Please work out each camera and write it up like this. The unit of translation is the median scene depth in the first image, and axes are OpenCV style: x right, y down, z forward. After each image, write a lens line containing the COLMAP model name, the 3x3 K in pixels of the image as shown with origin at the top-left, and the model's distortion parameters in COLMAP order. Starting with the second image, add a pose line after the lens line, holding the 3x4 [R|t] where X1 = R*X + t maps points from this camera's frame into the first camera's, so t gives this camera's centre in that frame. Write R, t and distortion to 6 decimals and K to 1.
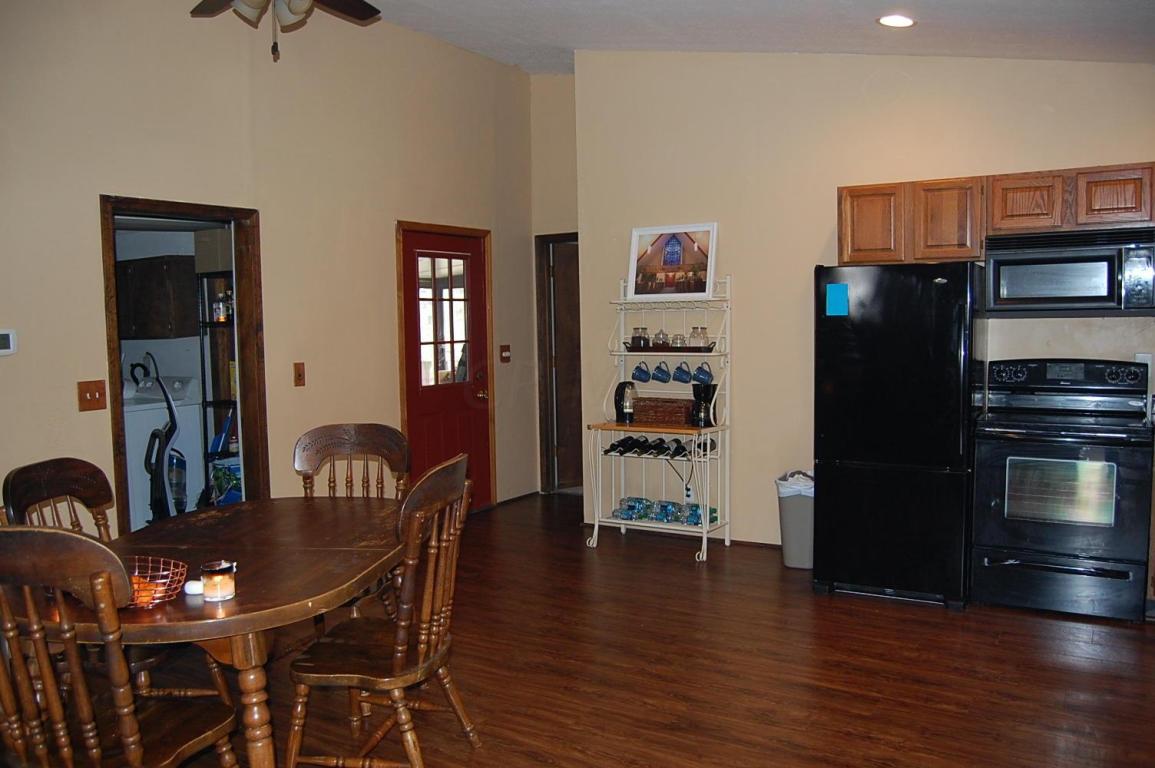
lens RADIAL K [[908.6, 0, 575.3], [0, 908.6, 390.9], [0, 0, 1]] dist [-0.091913, 0.036600]
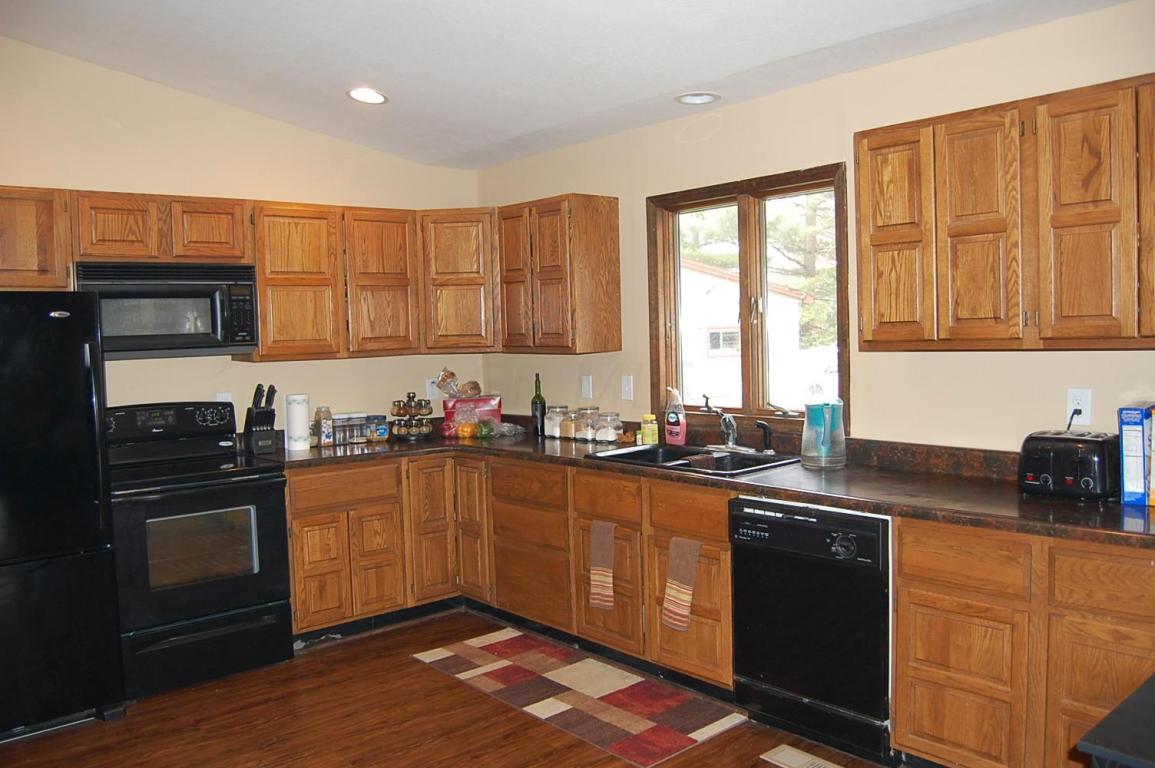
lens RADIAL K [[908.6, 0, 575.3], [0, 908.6, 390.9], [0, 0, 1]] dist [-0.091913, 0.036600]
pose [[0.309881, -0.048700, 0.949527, -0.172397], [0.099671, 0.994849, 0.018497, -0.022399], [-0.945537, 0.088909, 0.313138, 0.297971]]
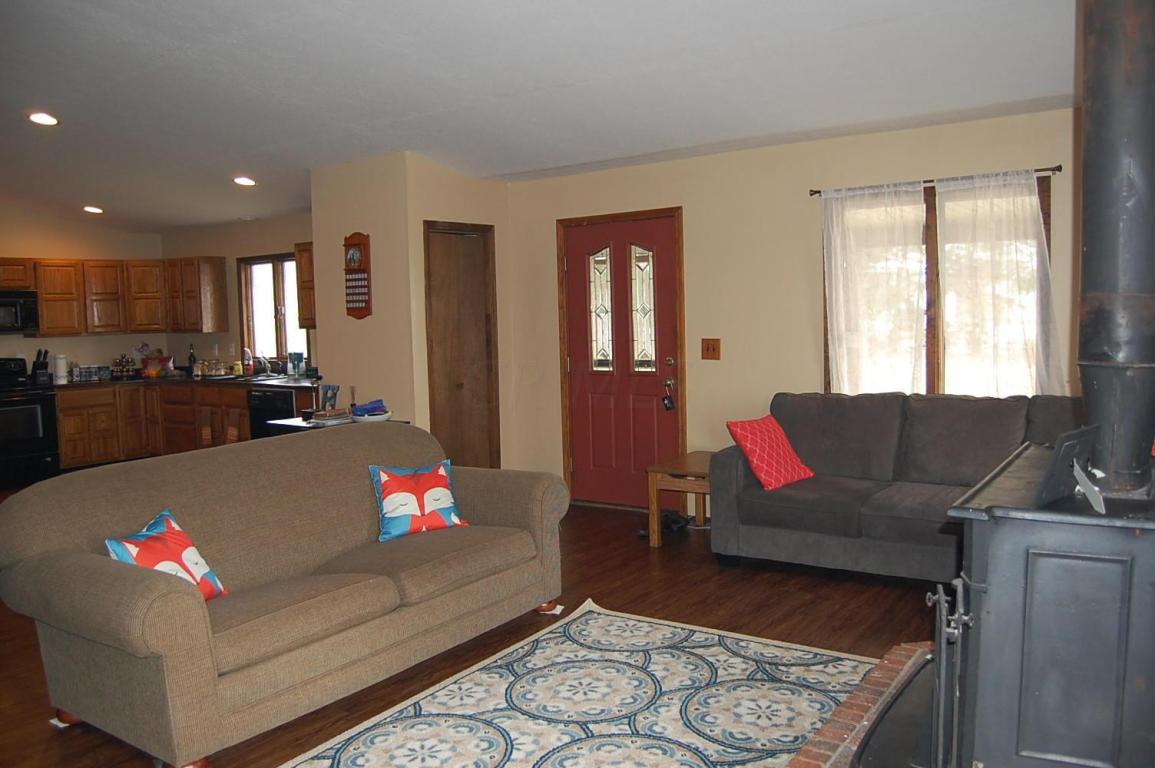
lens RADIAL K [[908.6, 0, 575.3], [0, 908.6, 390.9], [0, 0, 1]] dist [-0.091913, 0.036600]
pose [[0.073781, -0.065968, 0.995090, -1.128373], [0.105825, 0.992694, 0.057963, 0.052451], [-0.991644, 0.101029, 0.080223, -0.337824]]
